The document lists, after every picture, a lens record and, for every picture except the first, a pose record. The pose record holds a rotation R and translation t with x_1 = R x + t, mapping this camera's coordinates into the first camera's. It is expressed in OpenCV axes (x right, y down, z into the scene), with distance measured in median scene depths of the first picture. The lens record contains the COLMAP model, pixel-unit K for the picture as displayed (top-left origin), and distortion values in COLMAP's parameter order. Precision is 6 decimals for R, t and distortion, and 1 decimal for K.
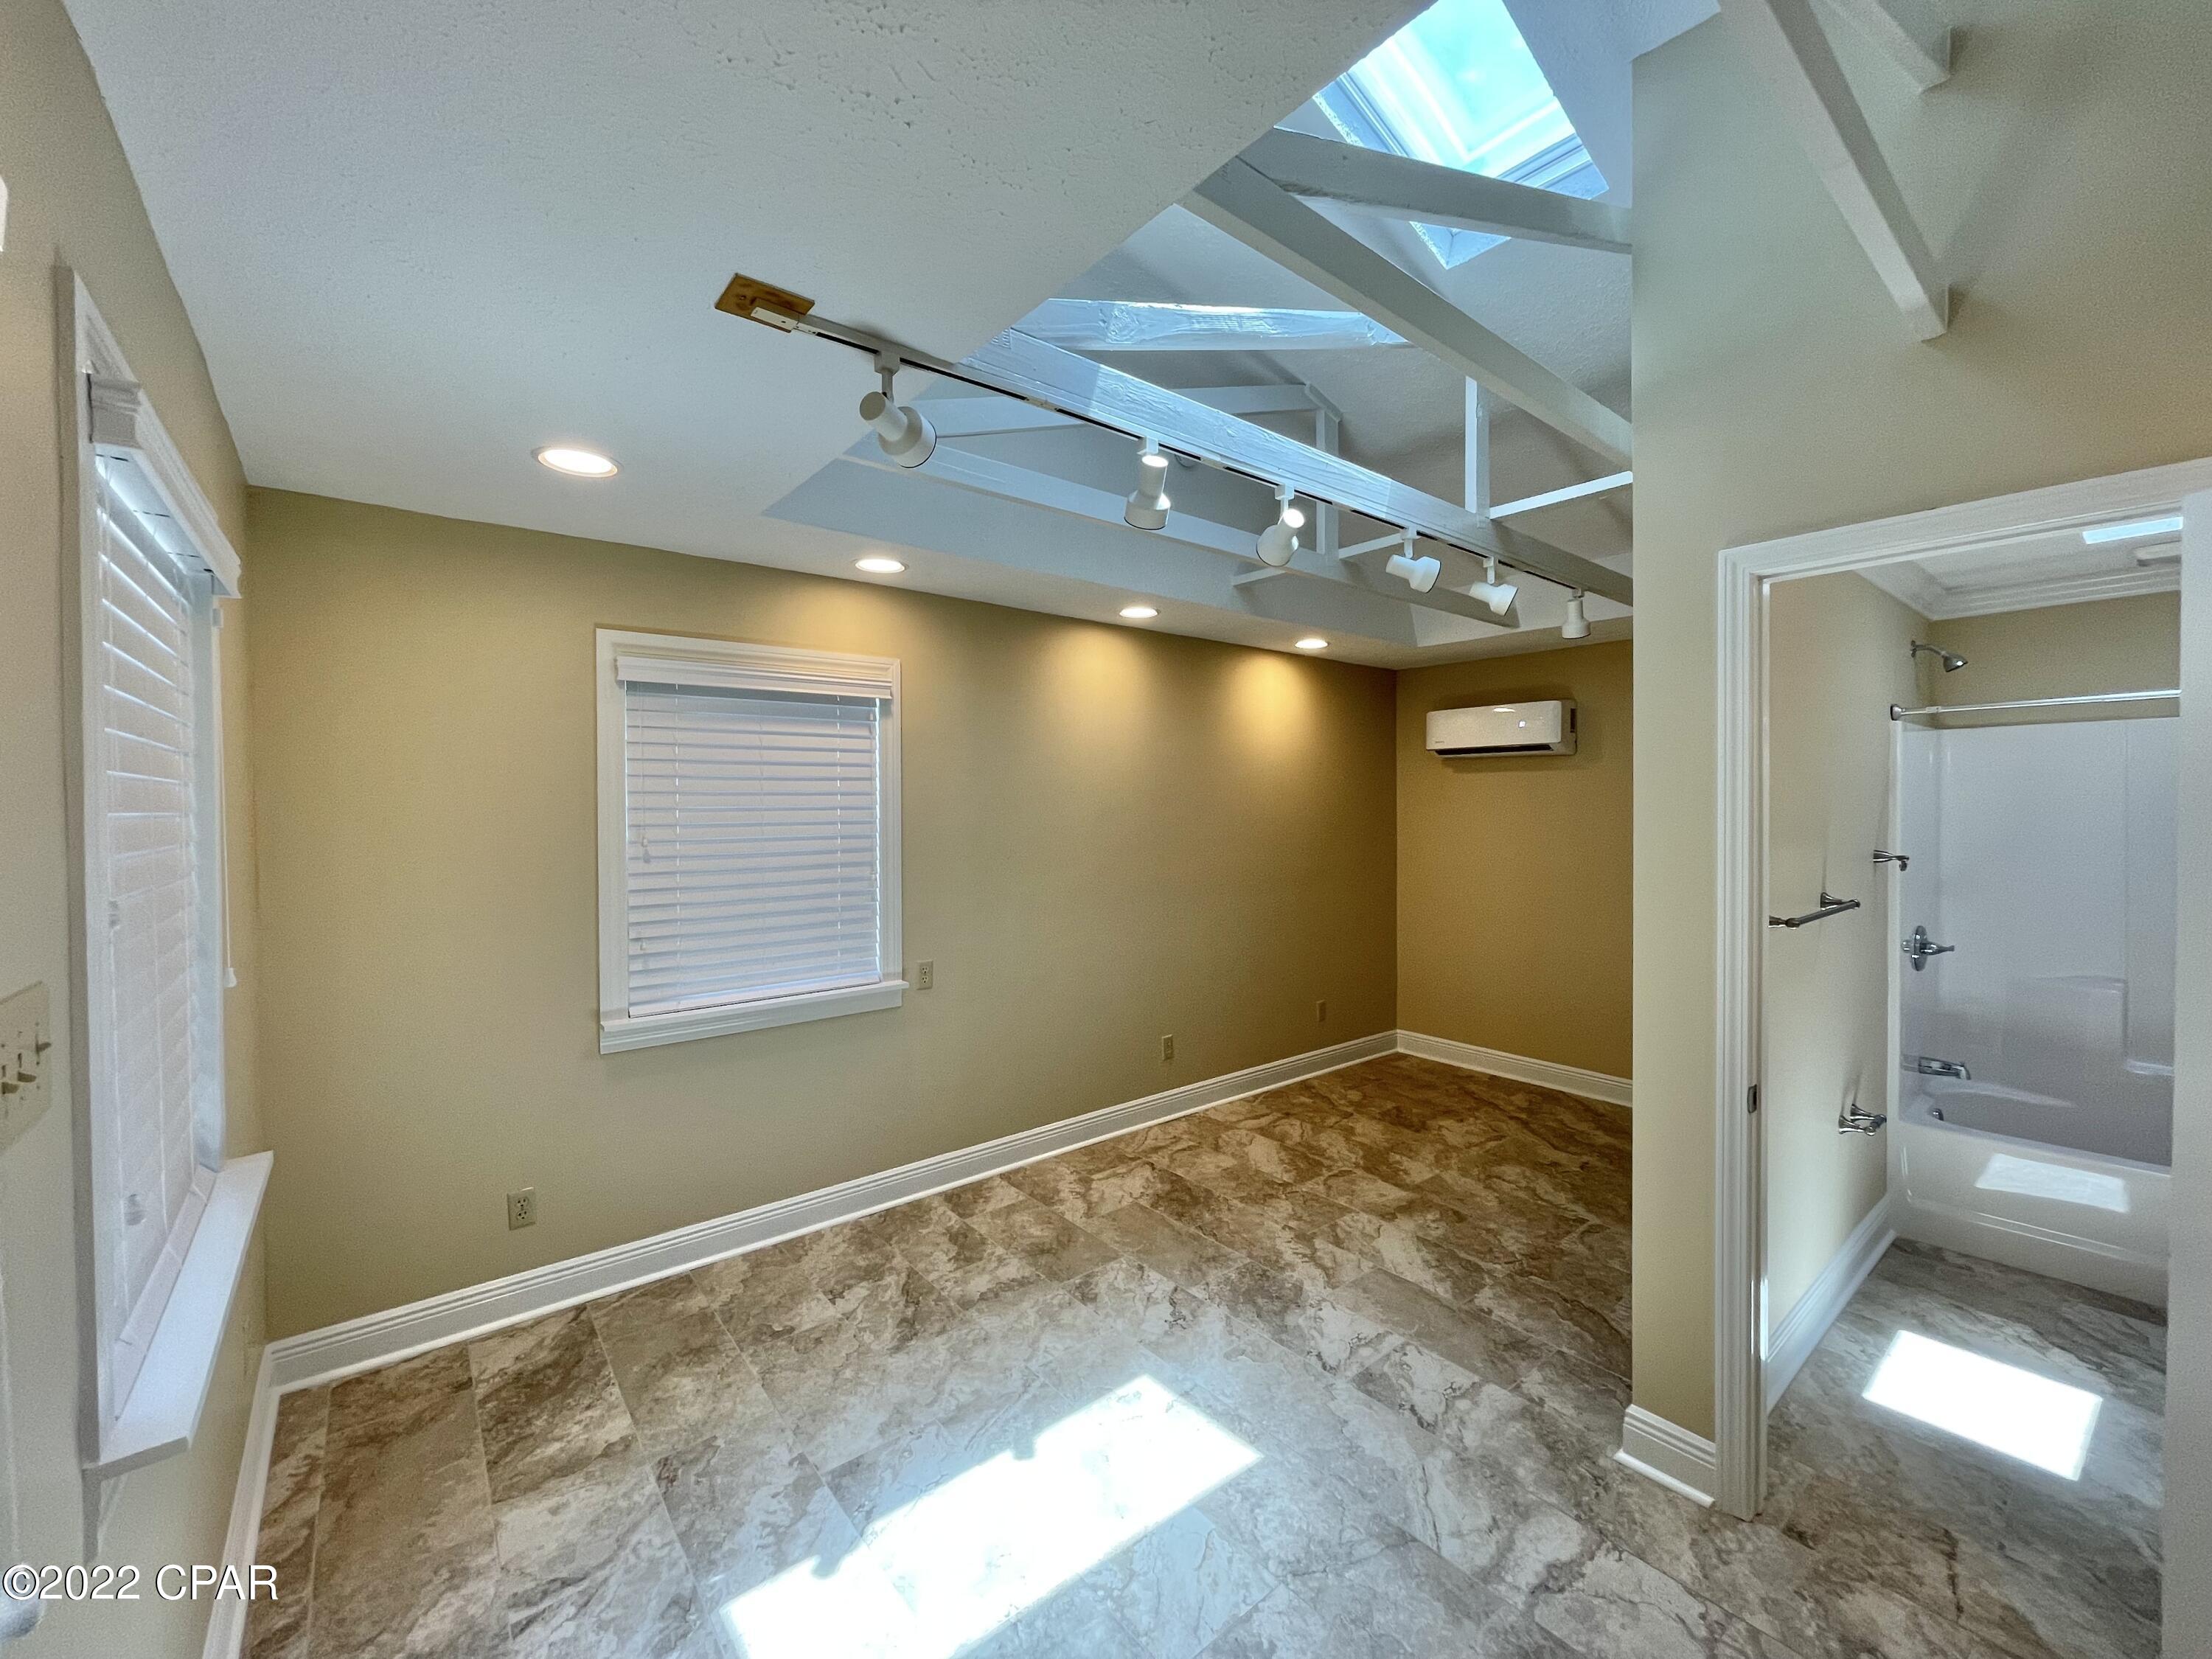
lens RADIAL K [[896.5, 0, 1121.4], [0, 896.5, 818.7], [0, 0, 1]] dist [0.000176, 0.001708]
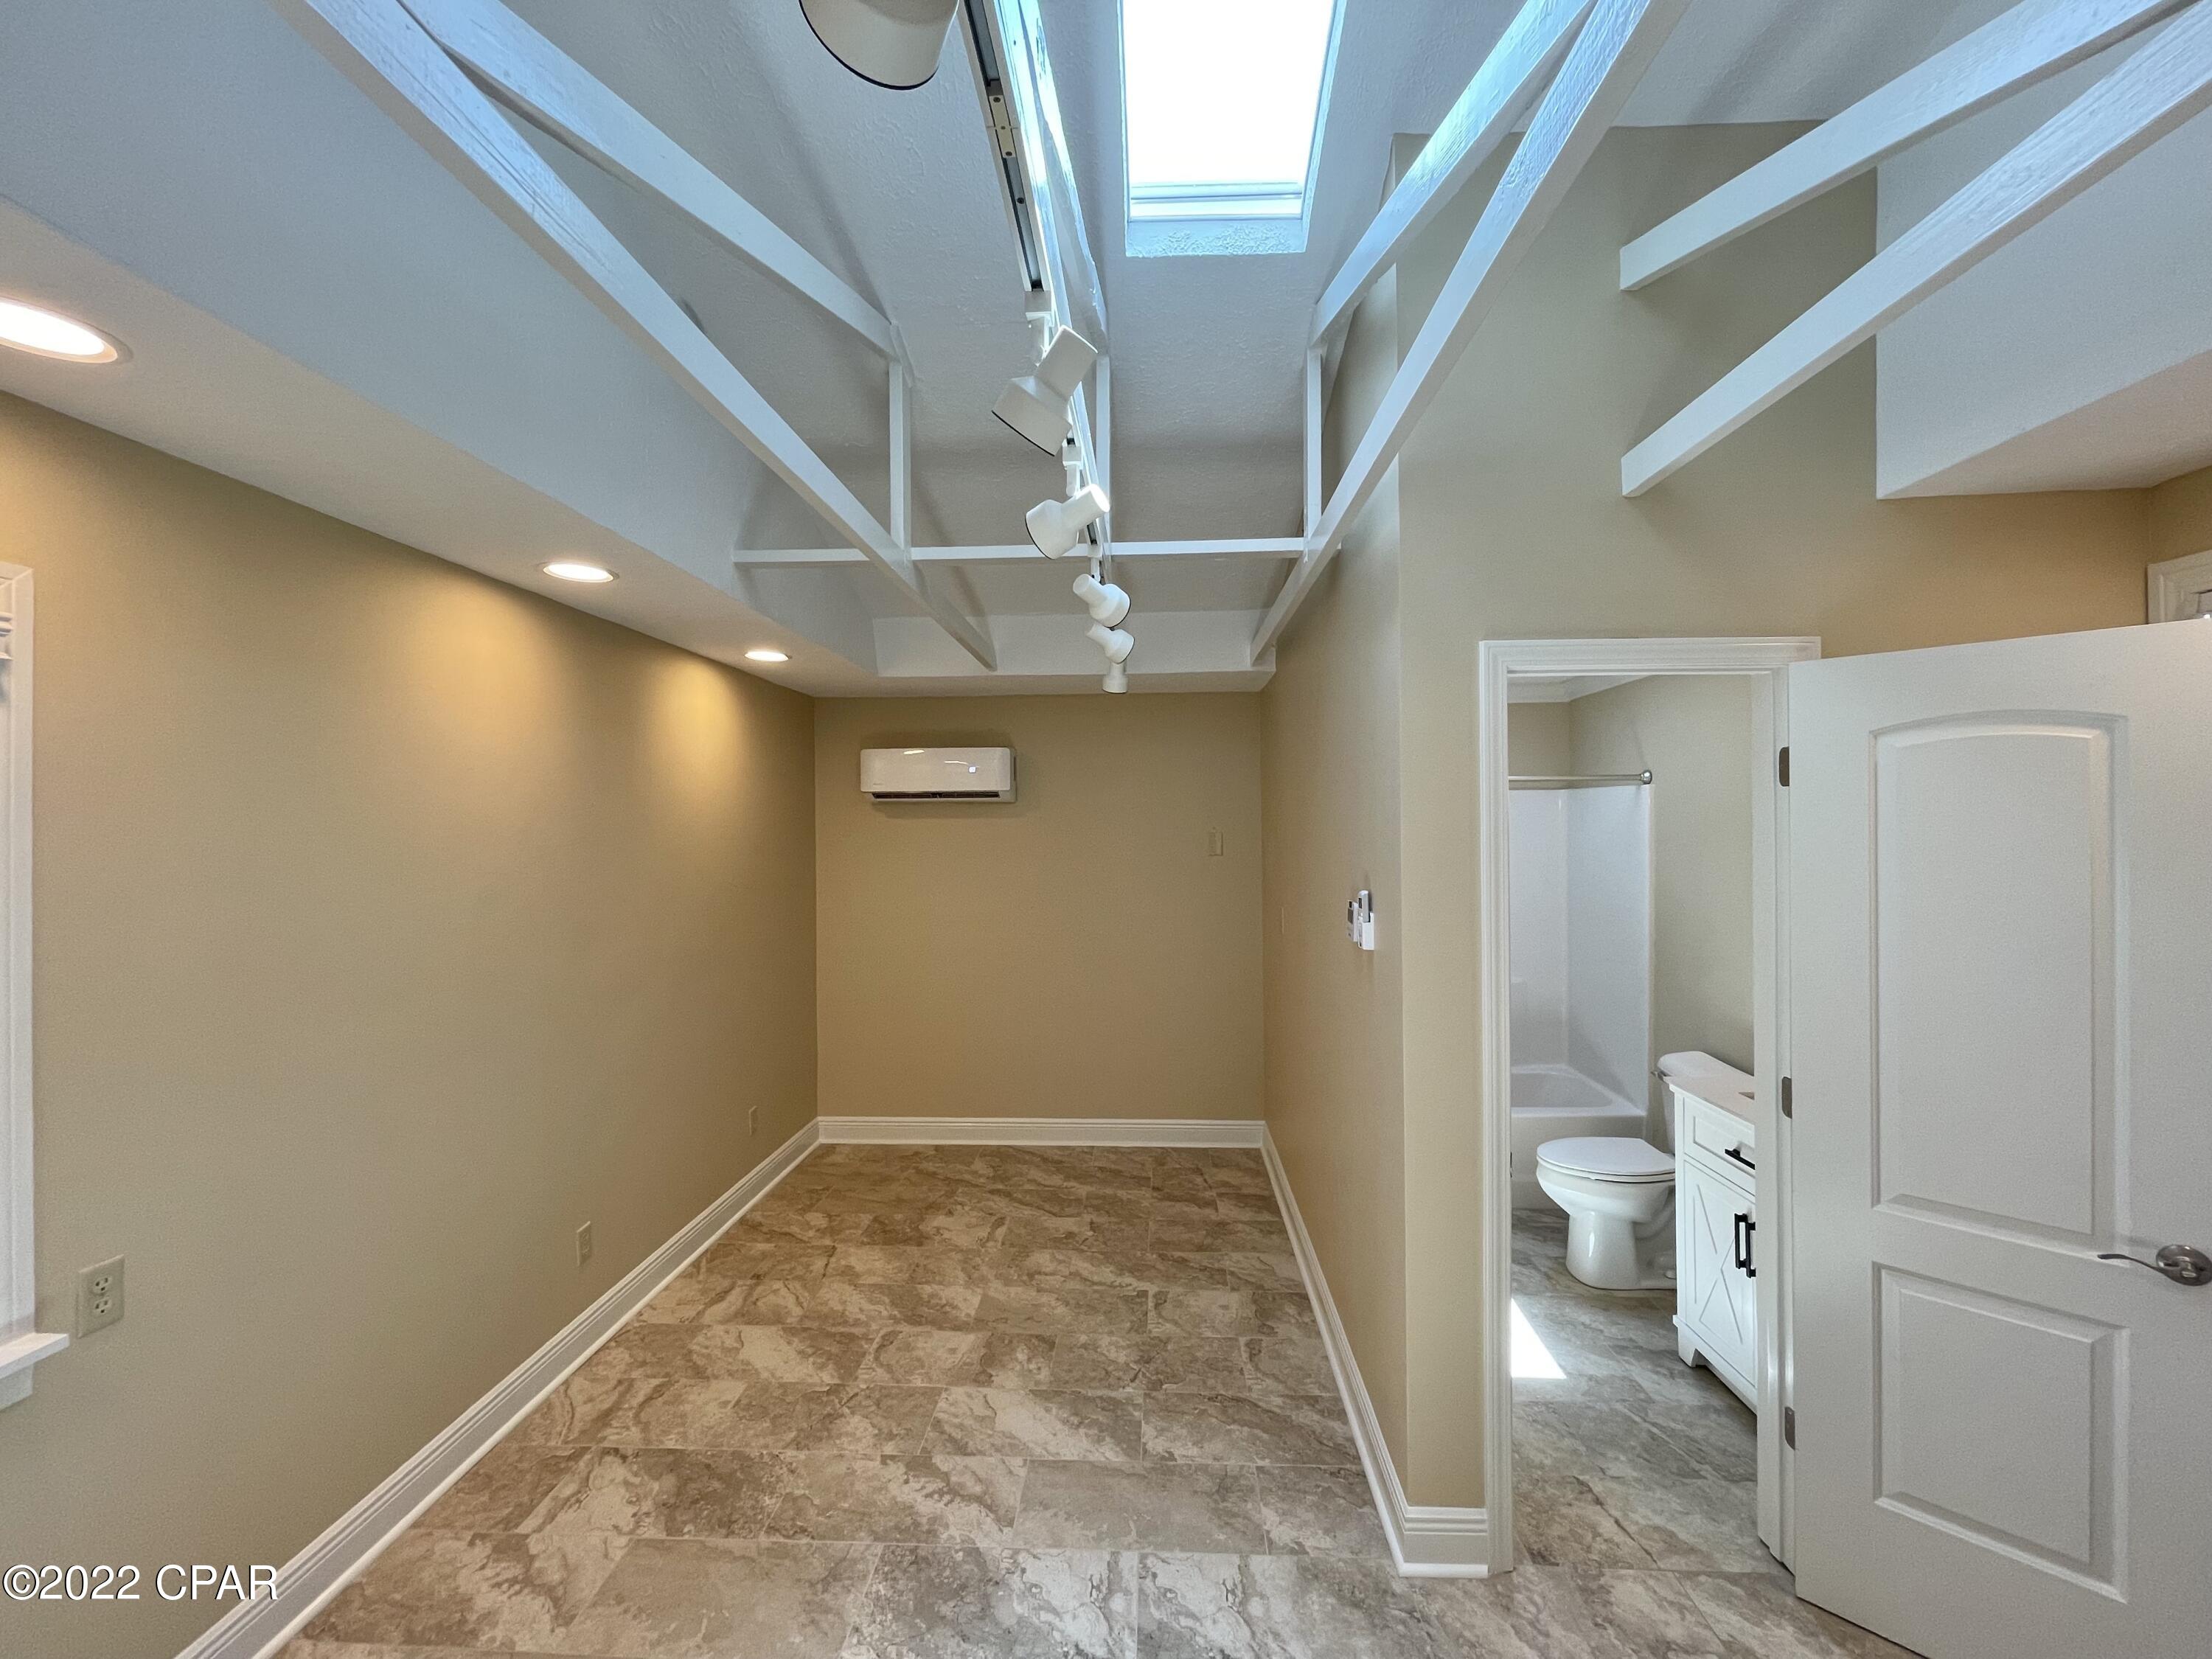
lens RADIAL K [[896.5, 0, 1108.7], [0, 896.5, 823.9], [0, 0, 1]] dist [0.000176, 0.001708]
pose [[0.676317, 0.001209, 0.736610, -0.202546], [0.014948, 0.999770, -0.015366, -0.040113], [-0.736459, 0.021403, 0.676144, 0.321185]]
